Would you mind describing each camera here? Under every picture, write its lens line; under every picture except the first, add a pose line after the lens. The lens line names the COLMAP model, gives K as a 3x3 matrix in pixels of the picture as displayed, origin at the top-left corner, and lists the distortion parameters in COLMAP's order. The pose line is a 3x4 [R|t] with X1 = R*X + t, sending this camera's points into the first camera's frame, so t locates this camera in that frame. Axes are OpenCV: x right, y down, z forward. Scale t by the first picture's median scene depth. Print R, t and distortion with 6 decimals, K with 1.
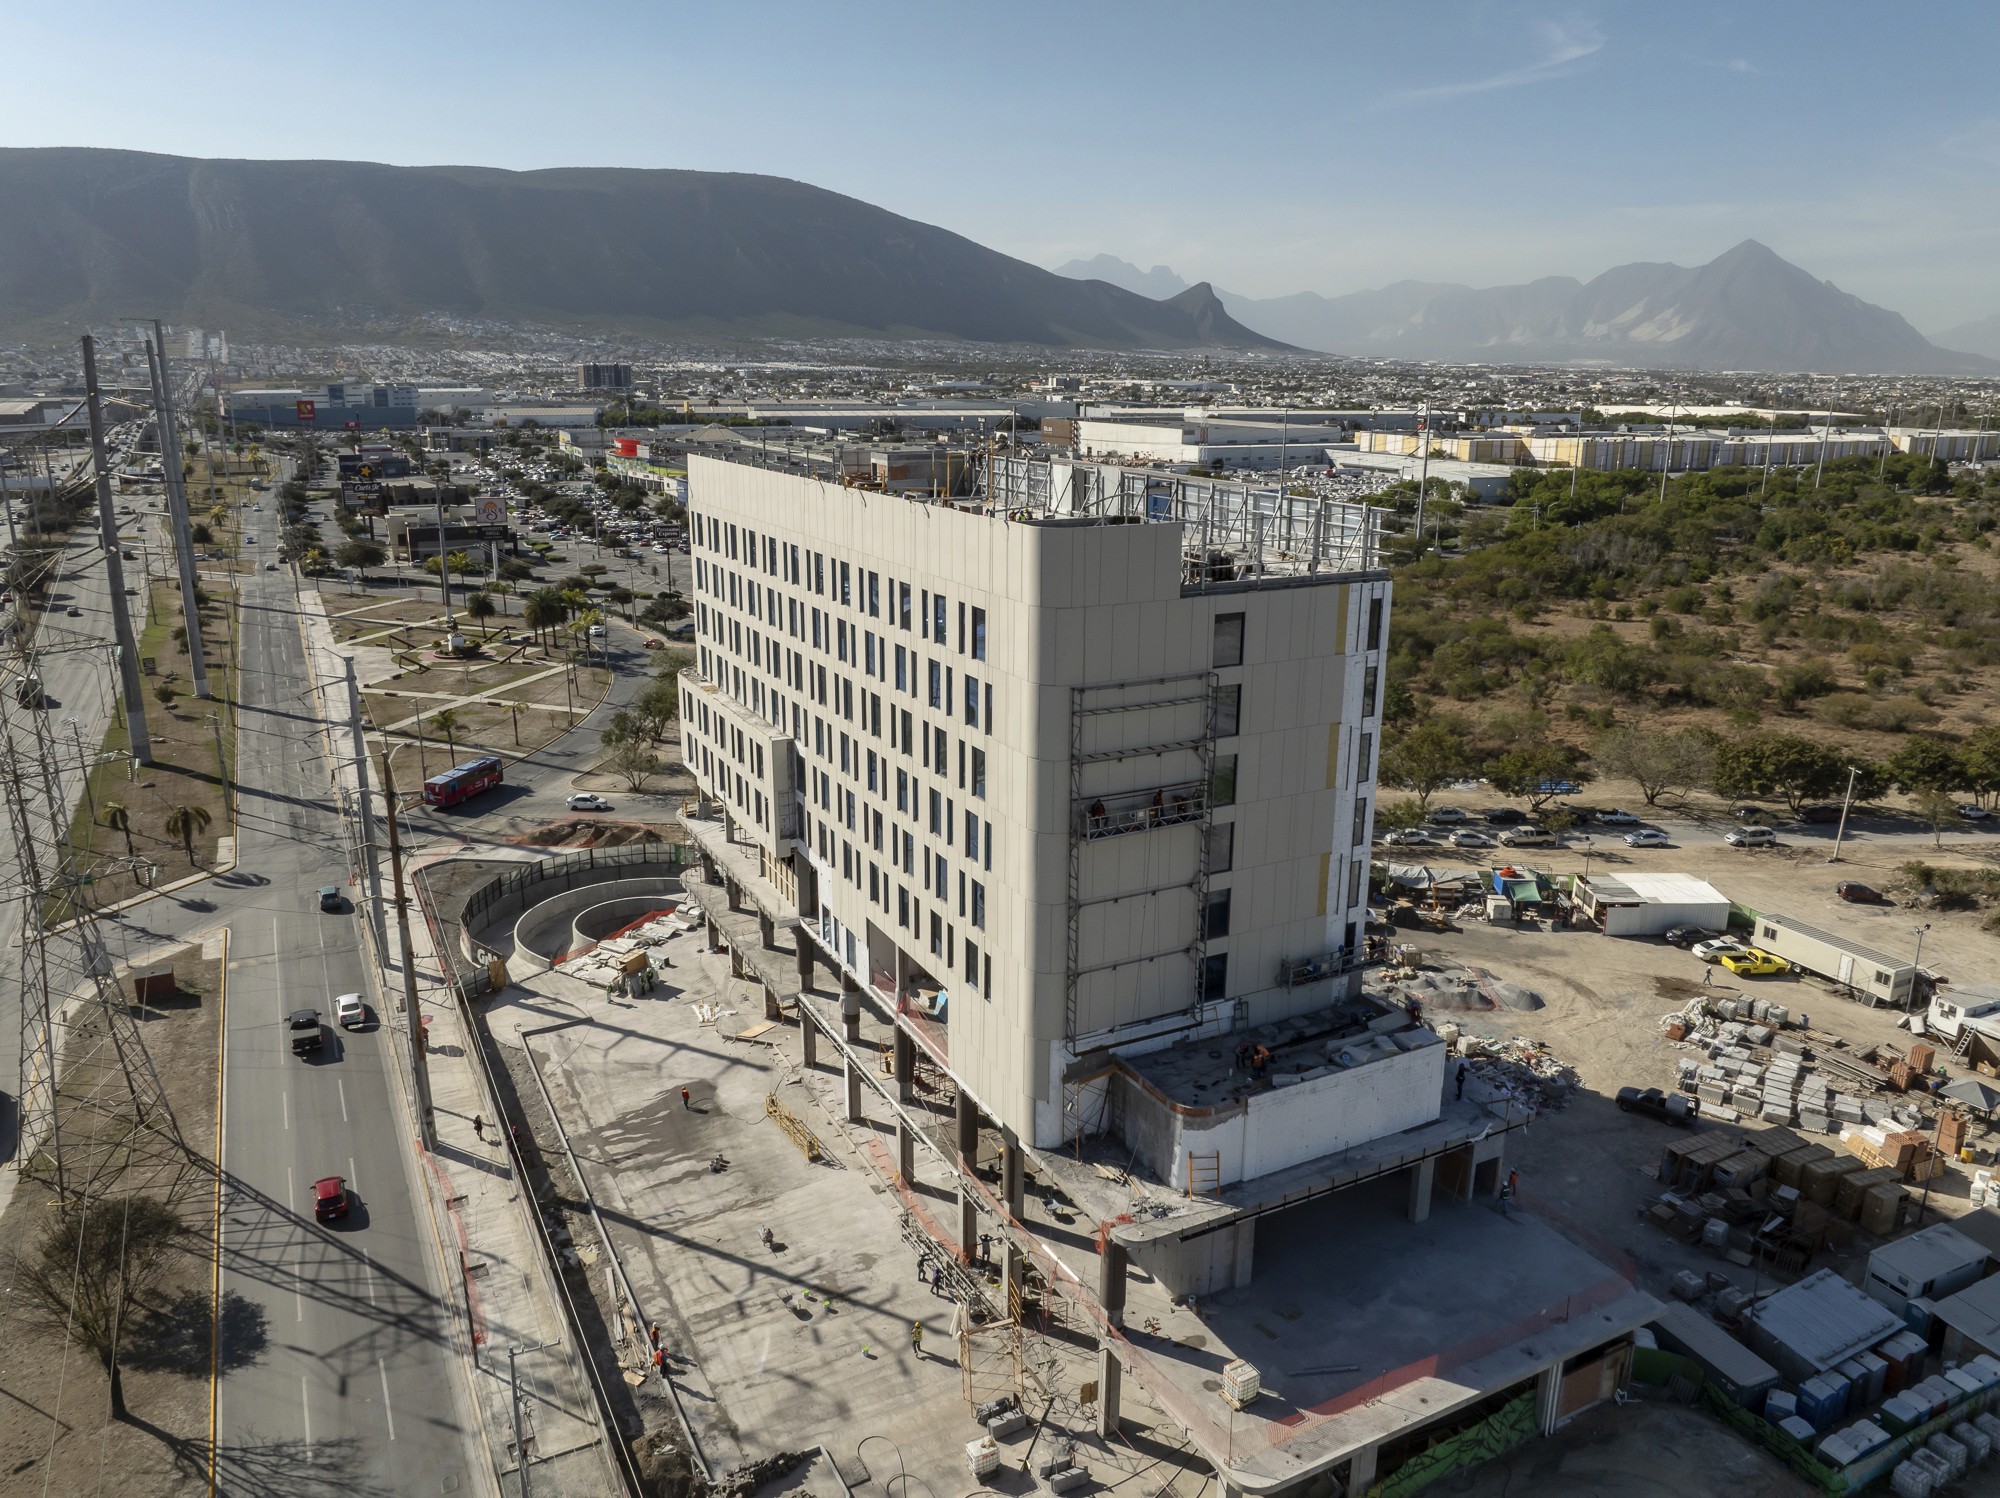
lens RADIAL K [[1407.7, 0, 1000.0], [0, 1407.7, 749.0], [0, 0, 1]] dist [-0.036983, 0.001640]
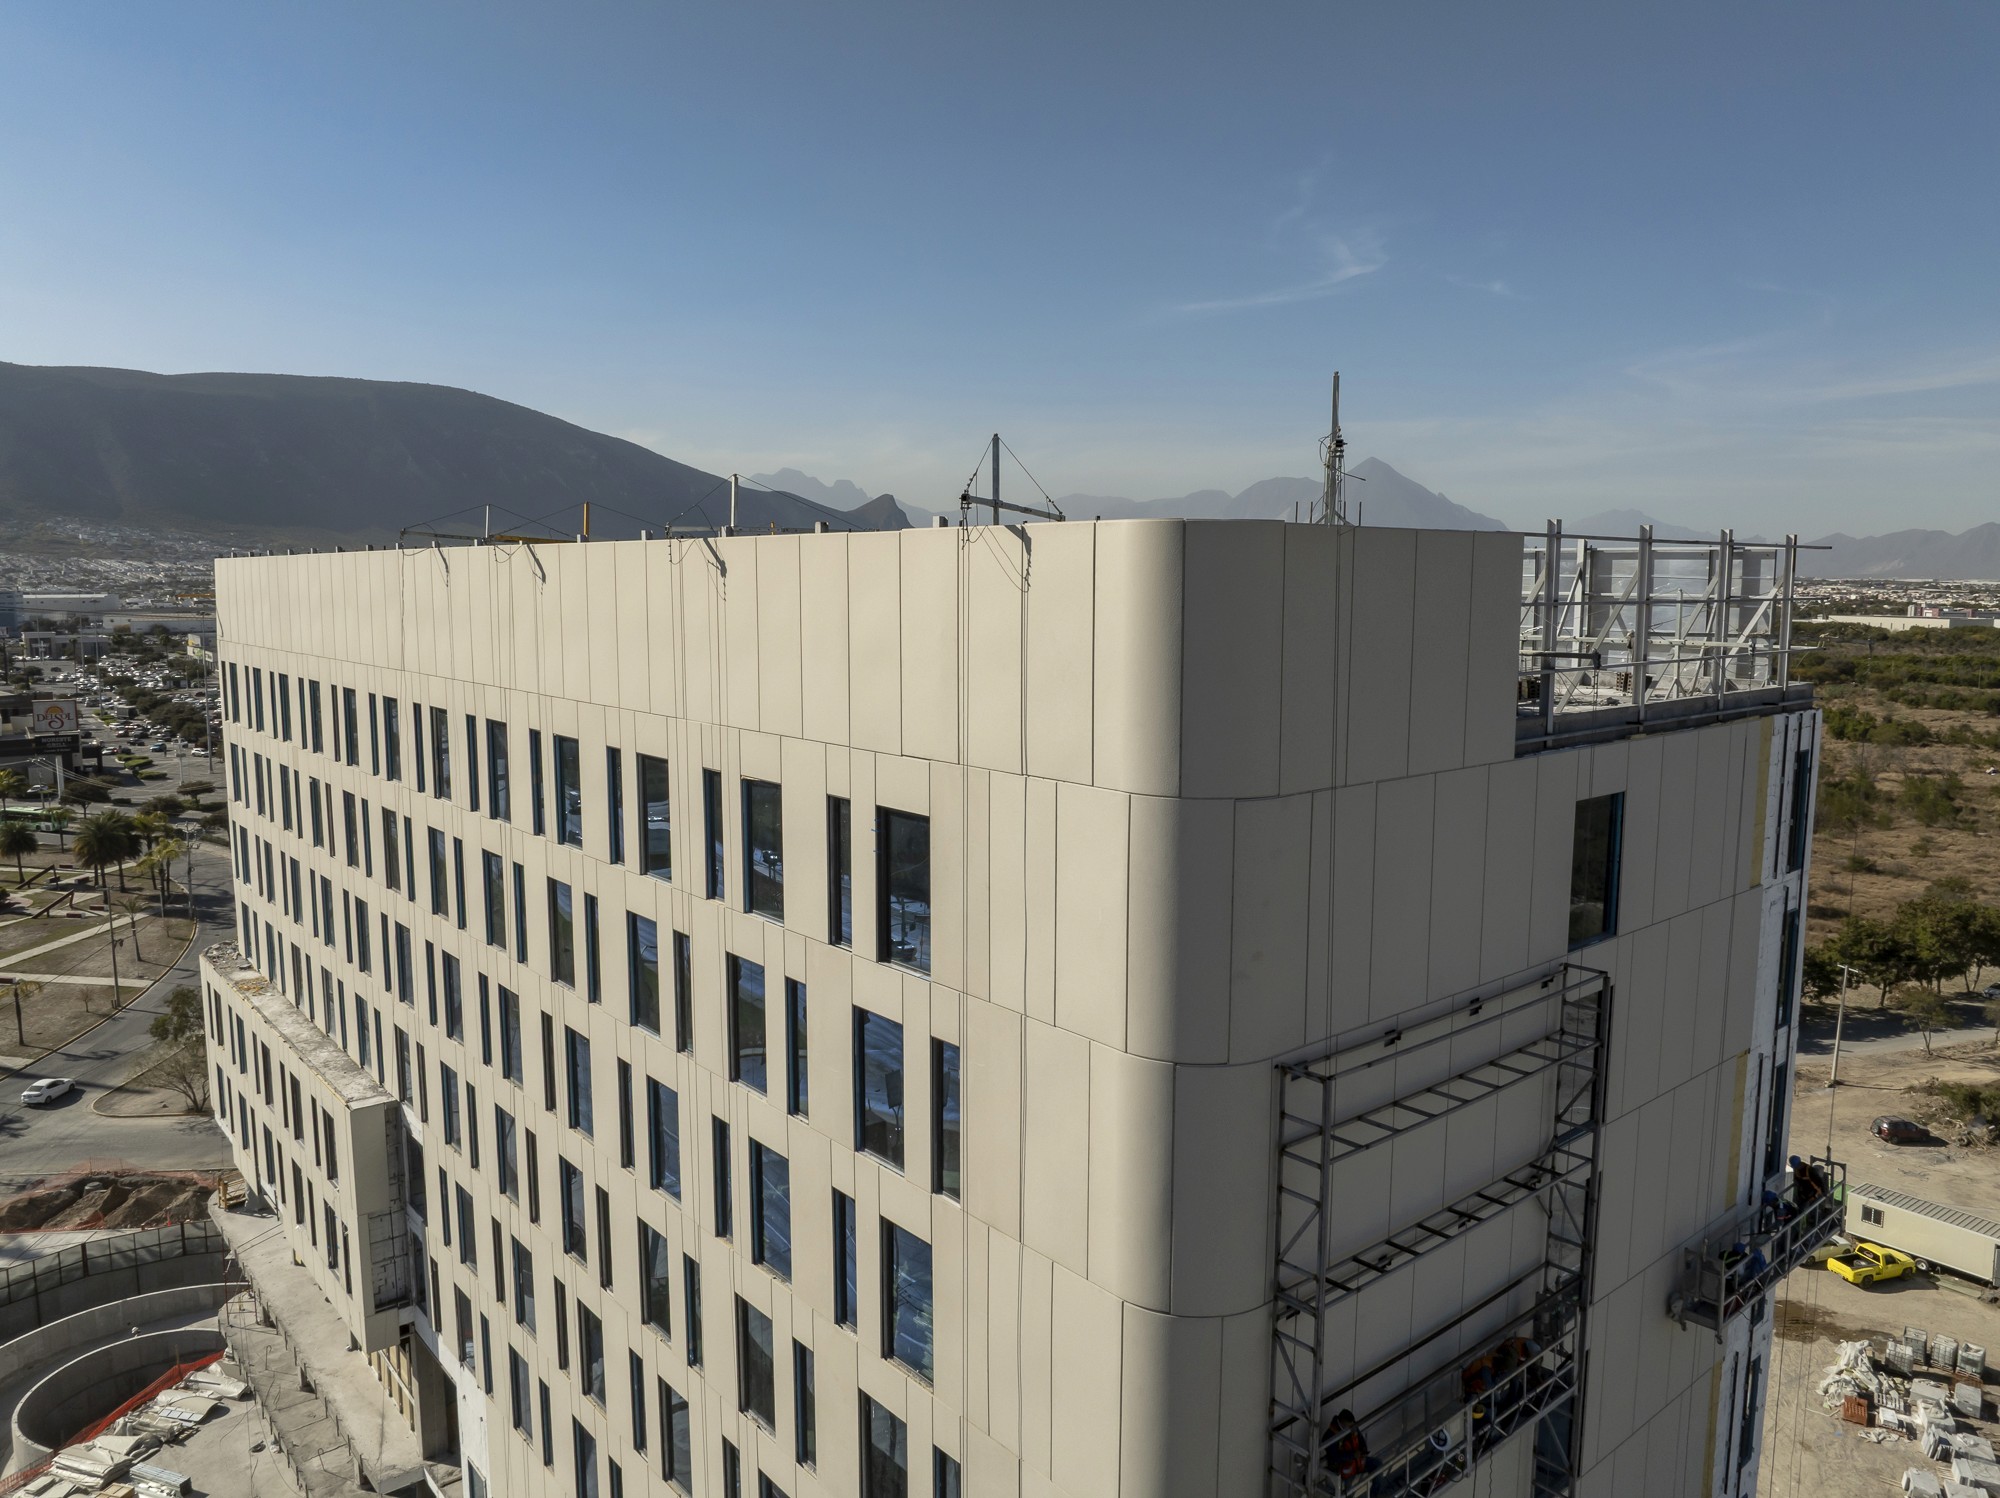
lens RADIAL K [[1407.7, 0, 1000.0], [0, 1407.7, 749.0], [0, 0, 1]] dist [-0.036983, 0.001640]
pose [[0.976448, -0.031395, 0.213455, -0.028016], [0.061513, 0.988803, -0.135957, -0.030744], [-0.206797, 0.145885, 0.967446, 0.302602]]
